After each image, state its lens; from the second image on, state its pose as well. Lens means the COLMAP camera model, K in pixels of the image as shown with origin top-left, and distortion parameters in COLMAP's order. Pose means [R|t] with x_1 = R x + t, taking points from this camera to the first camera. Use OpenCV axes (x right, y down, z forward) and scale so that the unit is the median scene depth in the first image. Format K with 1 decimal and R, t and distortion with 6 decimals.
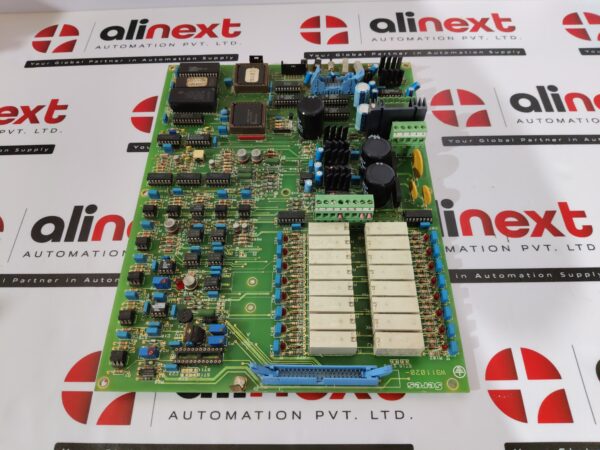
lens RADIAL K [[452.5, 0, 302.8], [0, 452.5, 232.3], [0, 0, 1]] dist [0.005909, 0.001603]
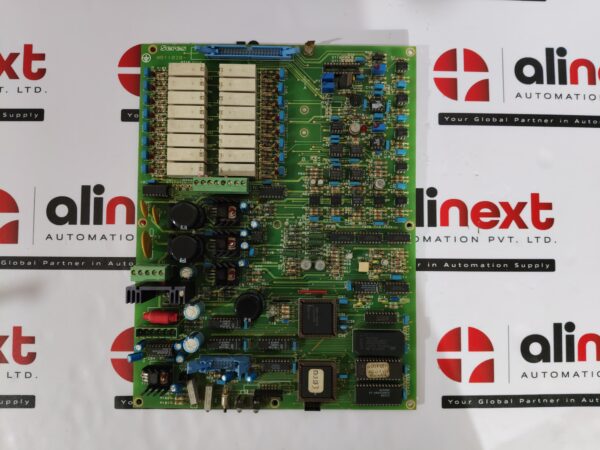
lens RADIAL K [[459.5, 0, 307.0], [0, 459.5, 230.9], [0, 0, 1]] dist [0.001314, -0.000134]
pose [[-0.999833, -0.004423, 0.017715, -0.147507], [0.013388, -0.837297, 0.546585, -0.802880], [0.012415, 0.546731, 0.837216, 0.131913]]
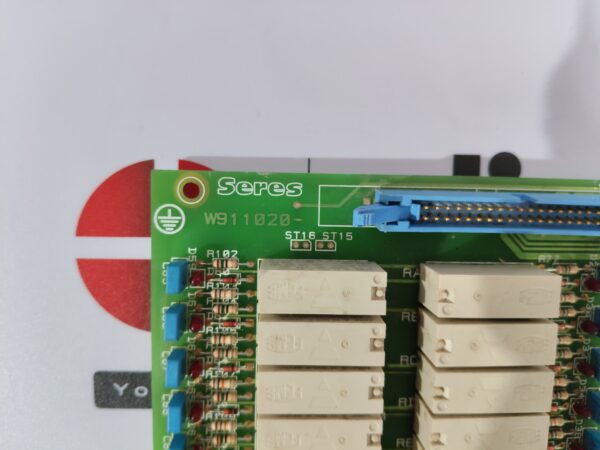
lens RADIAL K [[453.8, 0, 349.4], [0, 453.8, 224.1], [0, 0, 1]] dist [0.004209, 0.001551]
pose [[-0.998272, -0.017724, -0.056034, 0.192373], [-0.008466, -0.900130, 0.435539, 0.115806], [-0.058158, 0.435261, 0.898424, 0.581535]]
